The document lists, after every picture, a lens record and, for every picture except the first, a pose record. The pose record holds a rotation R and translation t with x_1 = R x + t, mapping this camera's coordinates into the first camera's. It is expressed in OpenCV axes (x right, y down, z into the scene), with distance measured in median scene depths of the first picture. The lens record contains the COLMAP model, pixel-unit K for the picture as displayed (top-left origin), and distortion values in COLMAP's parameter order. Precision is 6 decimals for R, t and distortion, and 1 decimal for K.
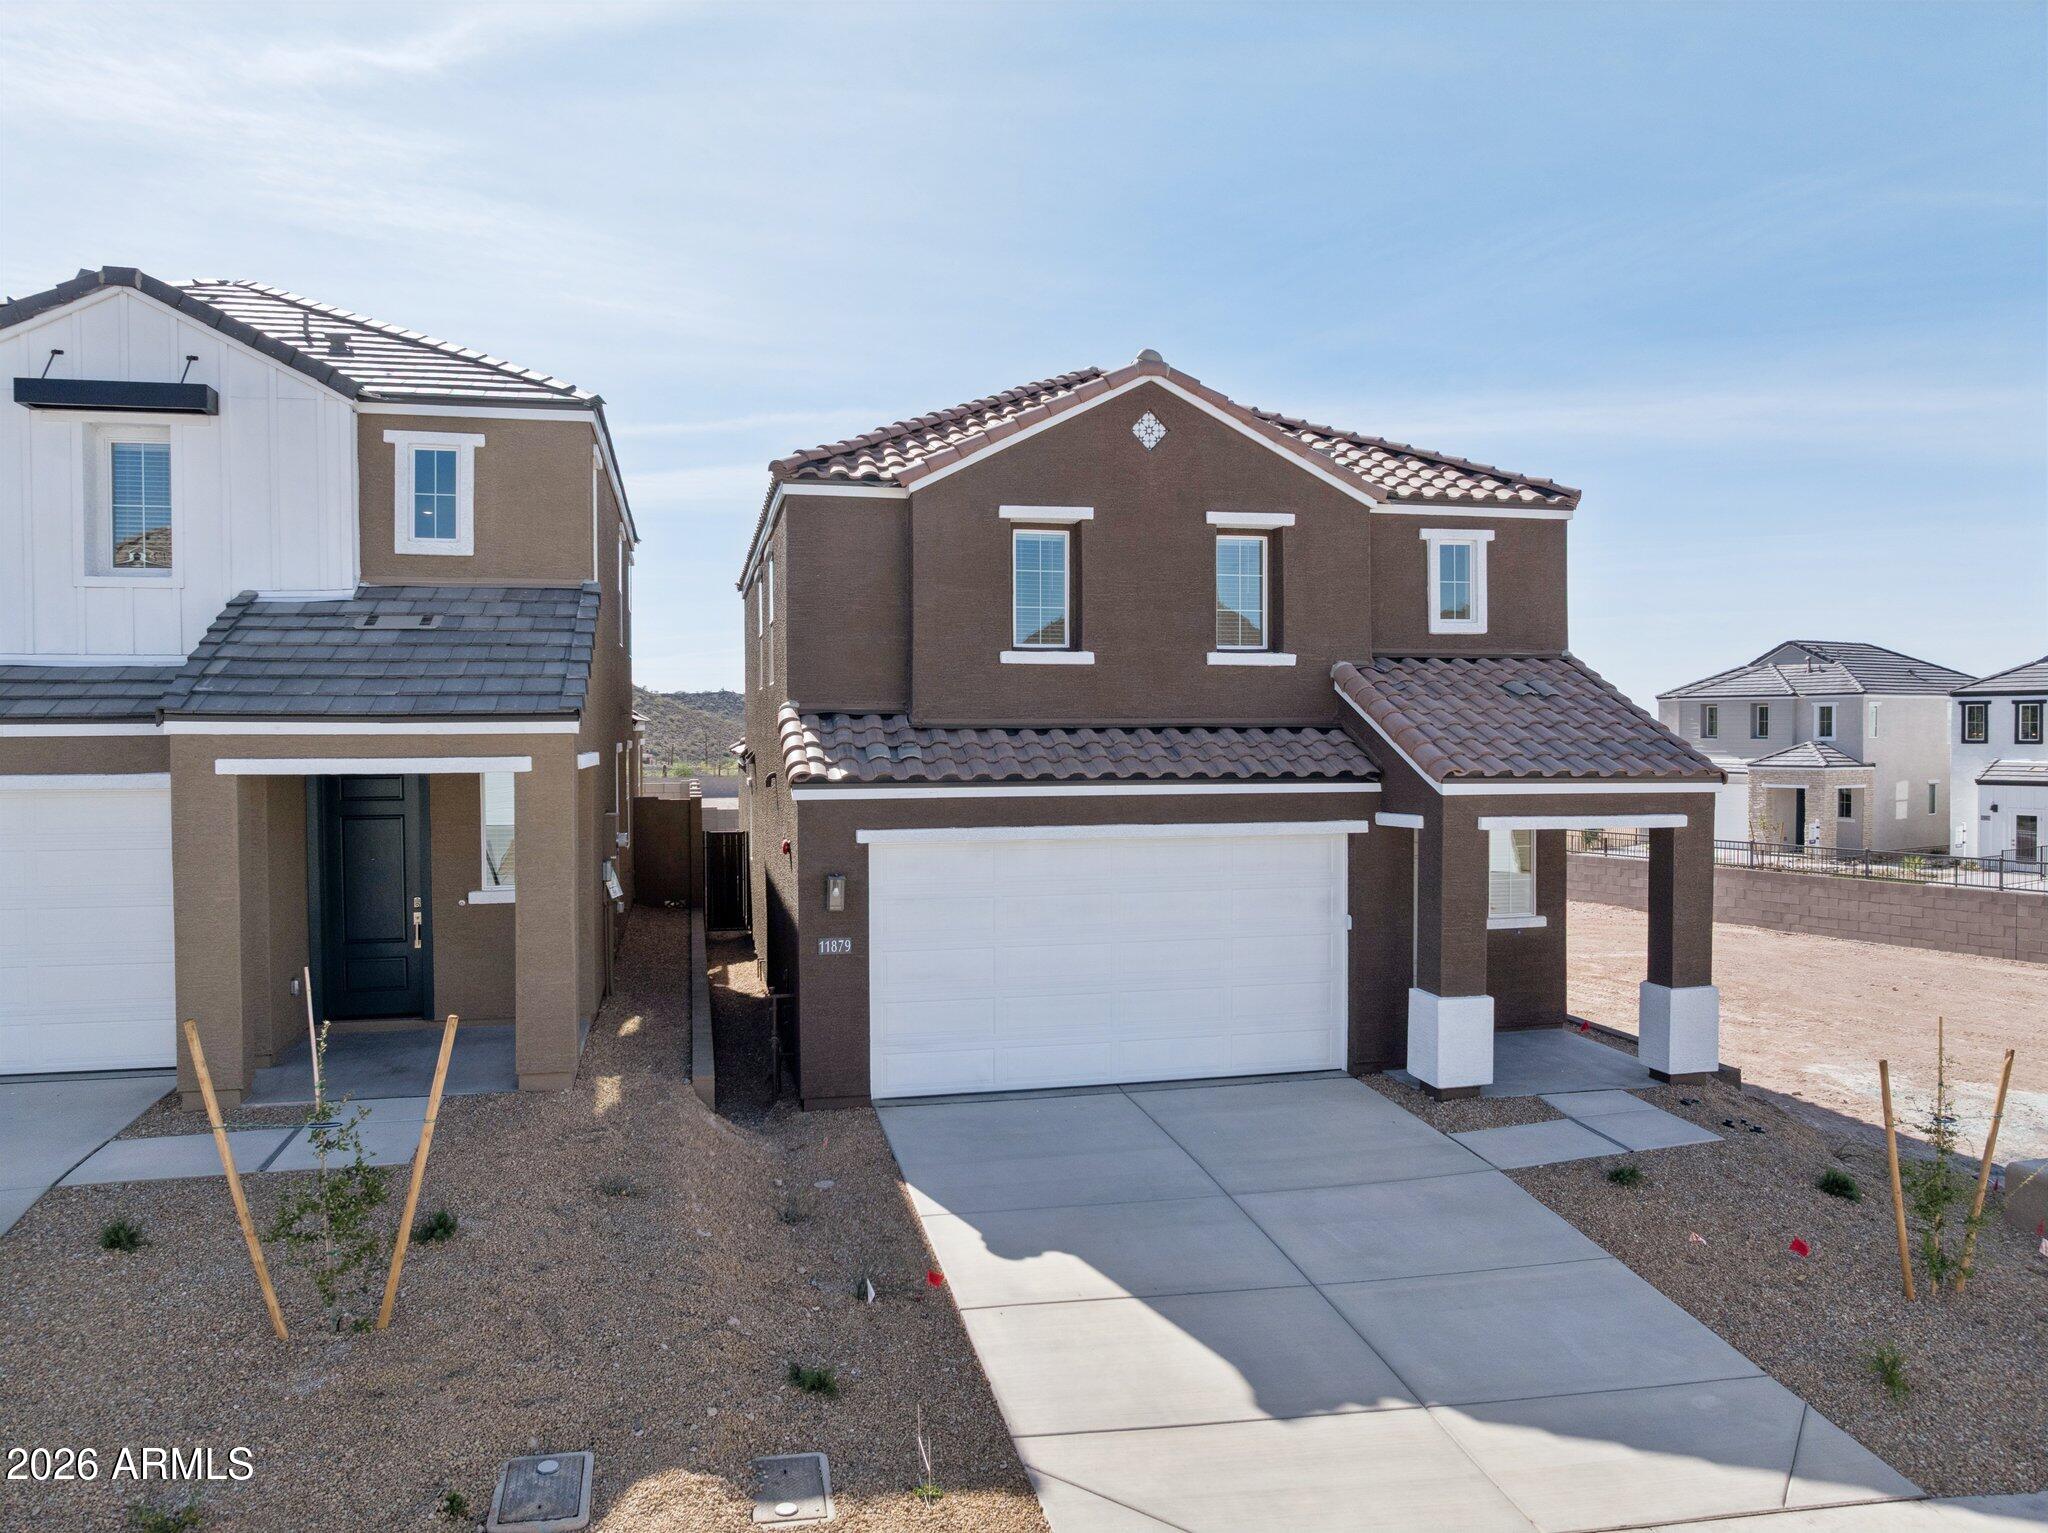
lens RADIAL K [[1451.8, 0, 1040.7], [0, 1451.8, 759.5], [0, 0, 1]] dist [-0.037254, -0.004657]
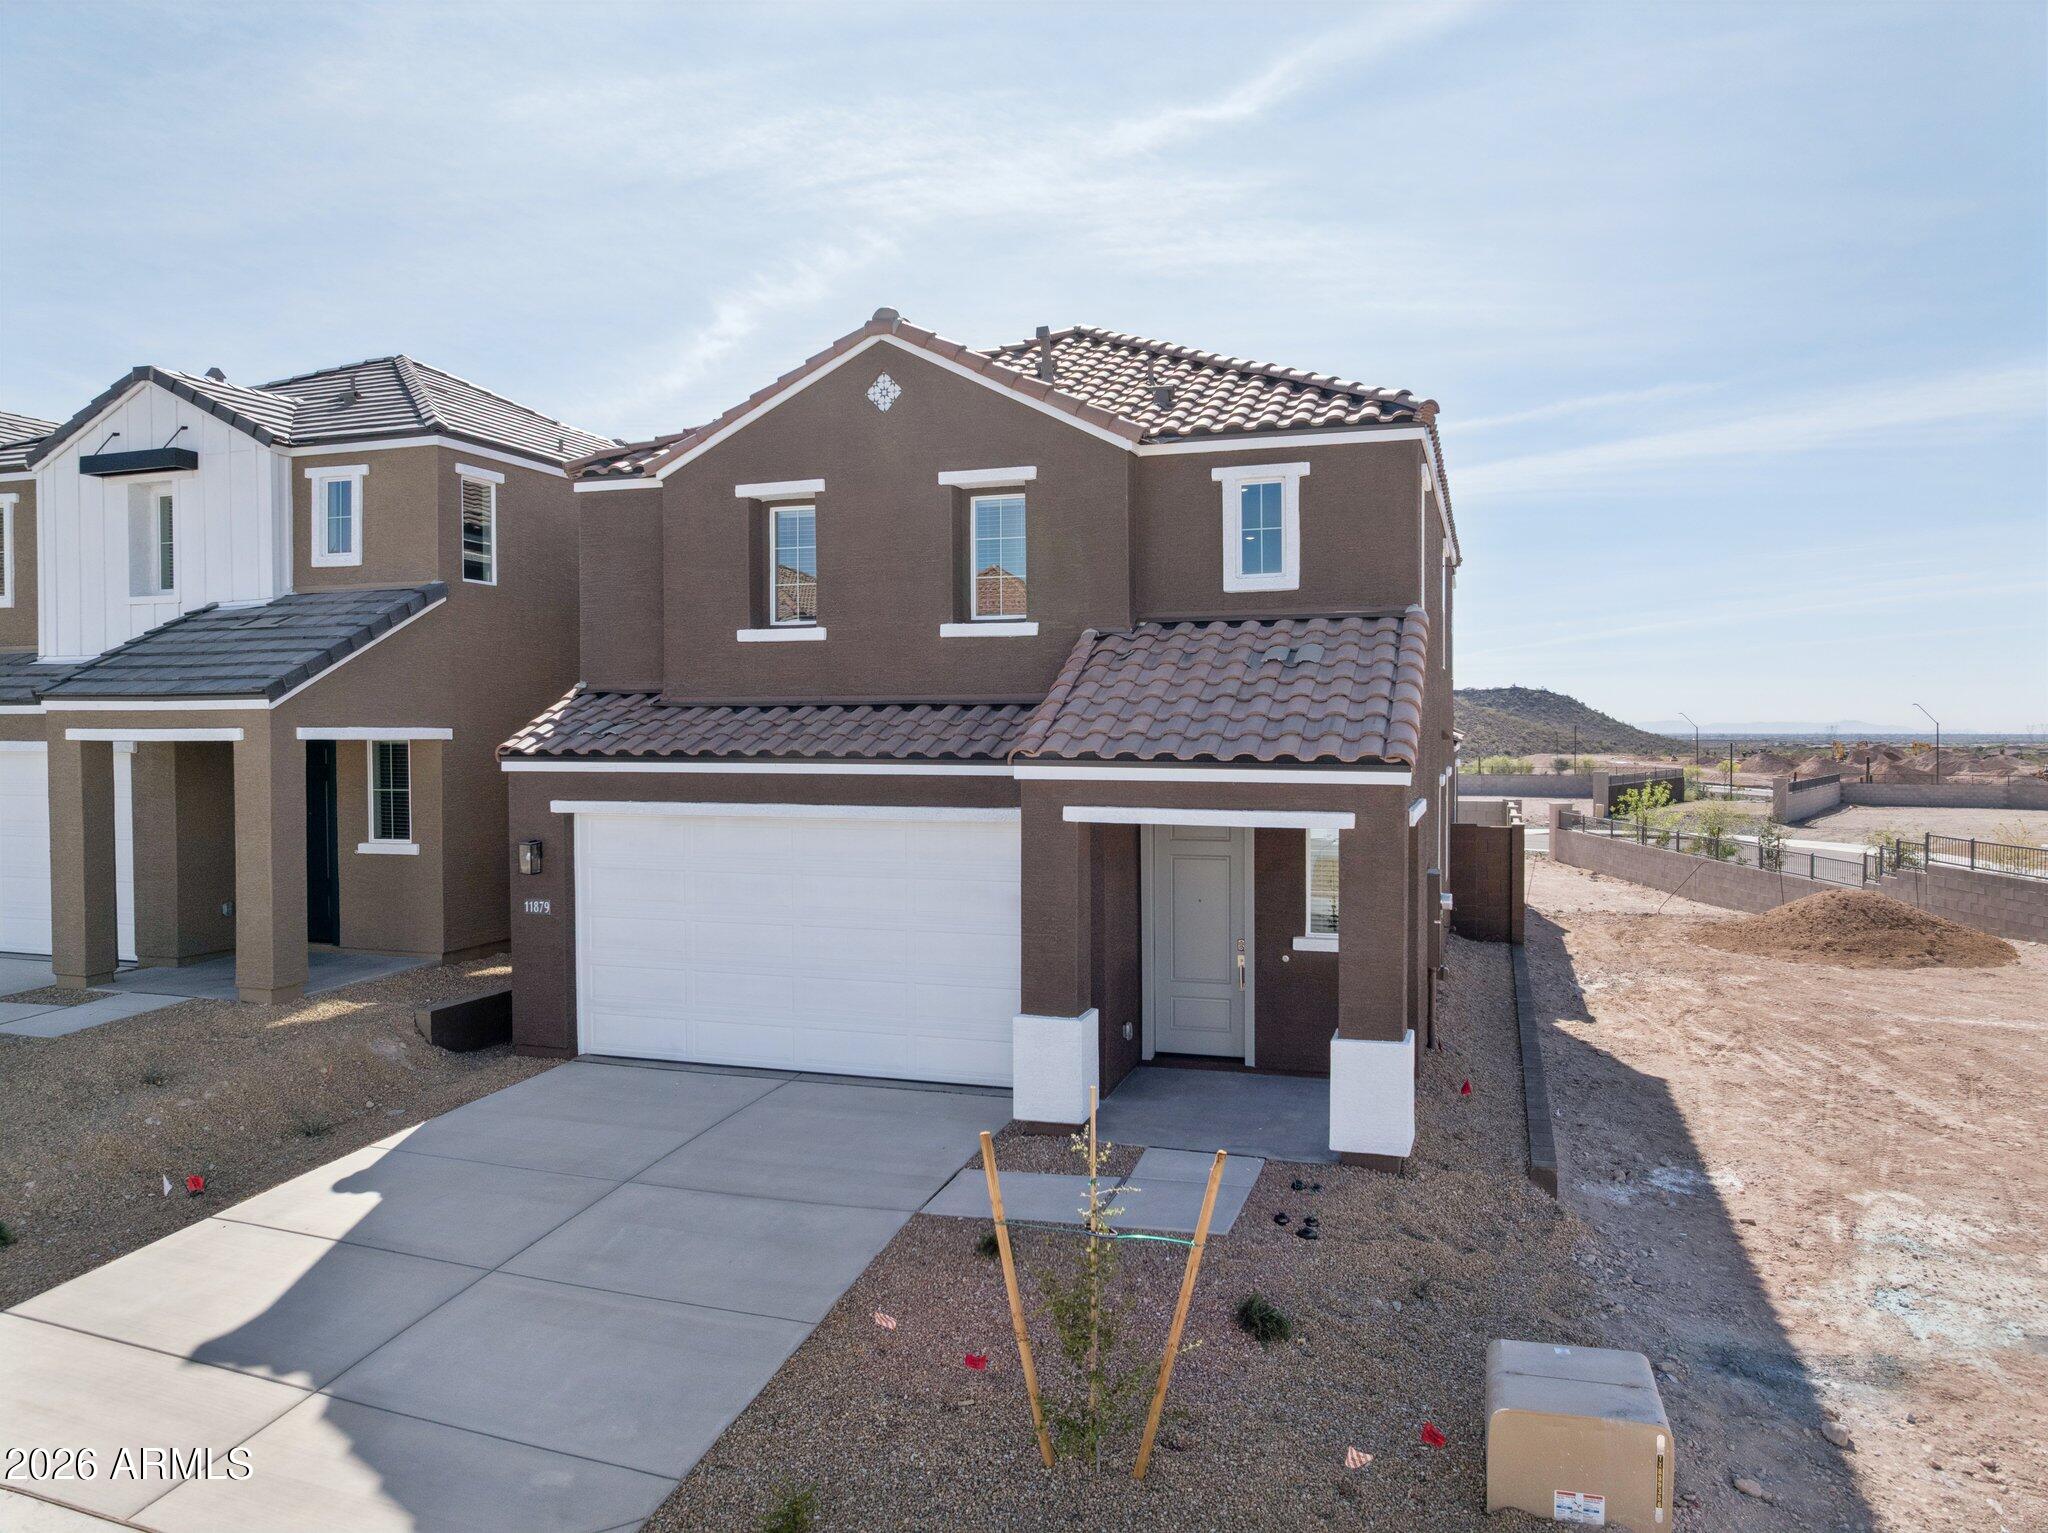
lens RADIAL K [[1446.8, 0, 1024.0], [0, 1446.8, 766.5], [0, 0, 1]] dist [-0.041842, 0.005036]
pose [[0.853672, 0.016334, -0.520554, 0.711874], [-0.012500, 0.999863, 0.010874, 0.007435], [0.520661, -0.002776, 0.853759, 0.262222]]
